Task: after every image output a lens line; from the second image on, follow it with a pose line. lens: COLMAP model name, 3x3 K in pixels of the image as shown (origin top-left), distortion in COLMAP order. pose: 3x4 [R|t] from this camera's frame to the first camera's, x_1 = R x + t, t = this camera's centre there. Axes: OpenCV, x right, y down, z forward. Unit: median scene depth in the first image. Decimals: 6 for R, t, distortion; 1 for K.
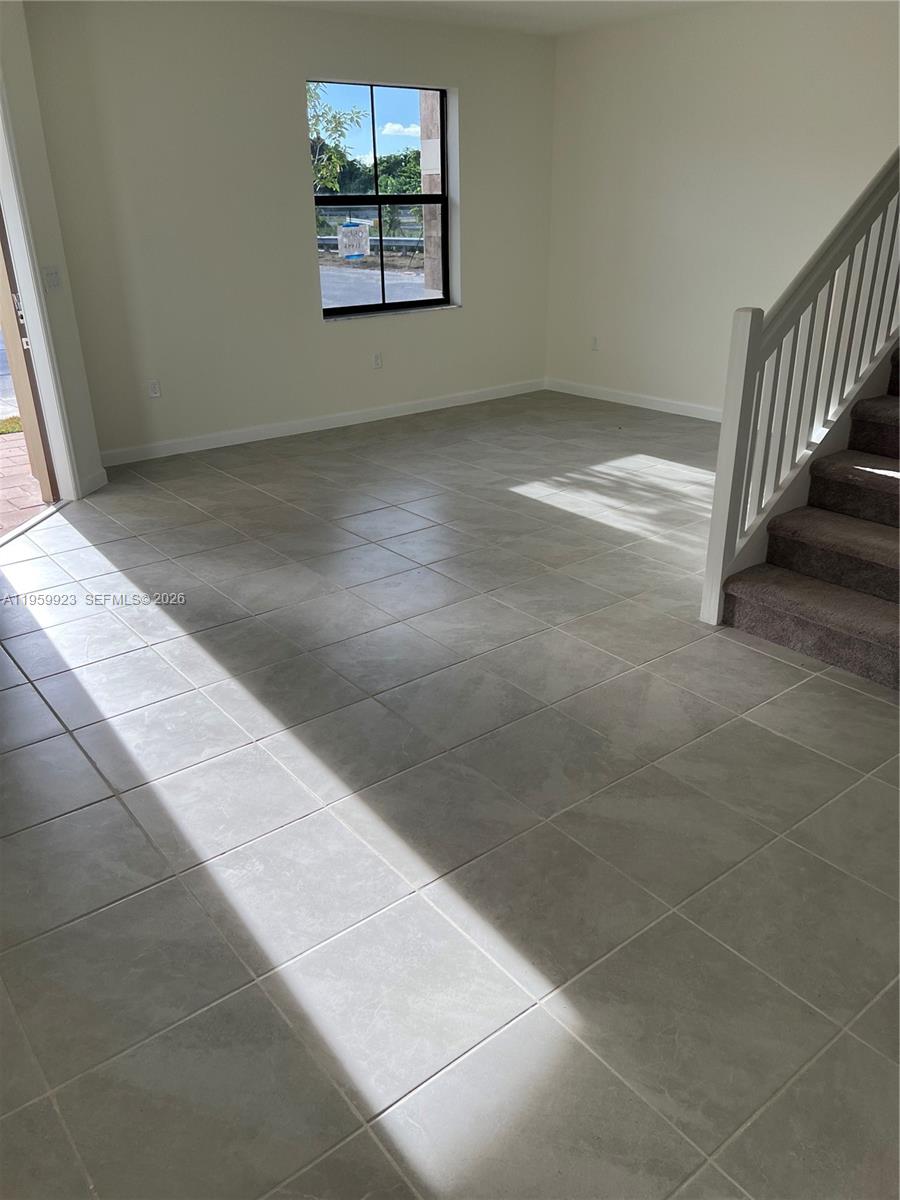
lens RADIAL K [[900.5, 0, 449.0], [0, 900.5, 610.3], [0, 0, 1]] dist [0.065467, -0.089791]
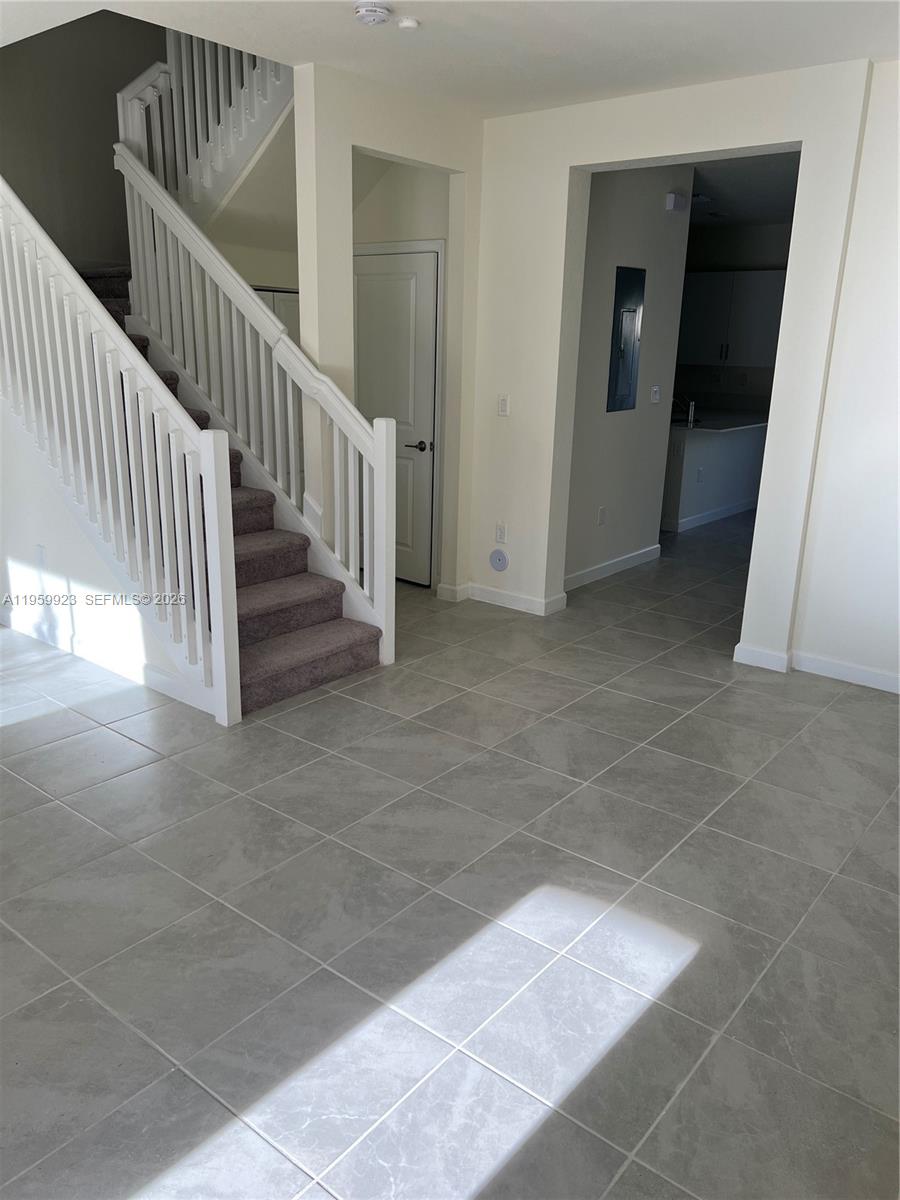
lens RADIAL K [[900.5, 0, 449.0], [0, 900.5, 610.3], [0, 0, 1]] dist [0.065467, -0.089791]
pose [[-0.230754, -0.272933, 0.933949, -0.719157], [0.380643, 0.858037, 0.344795, -0.369037], [-0.895468, 0.435064, -0.094105, 0.838935]]
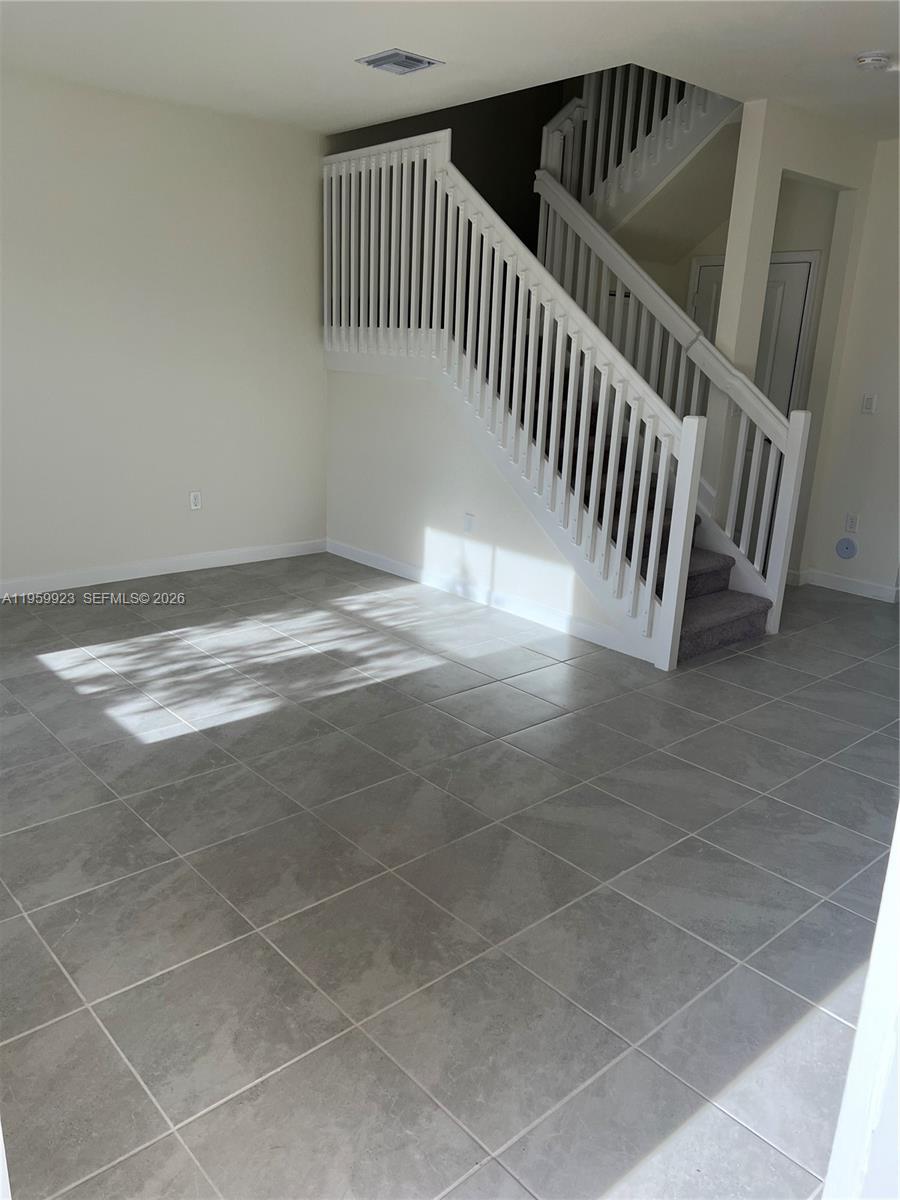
lens RADIAL K [[907.3, 0, 442.1], [0, 907.3, 600.1], [0, 0, 1]] dist [0.050359, -0.064250]
pose [[-0.058767, -0.267607, 0.961734, -0.851882], [0.376731, 0.886218, 0.269614, -0.520246], [-0.924457, 0.378160, 0.048735, 1.216500]]
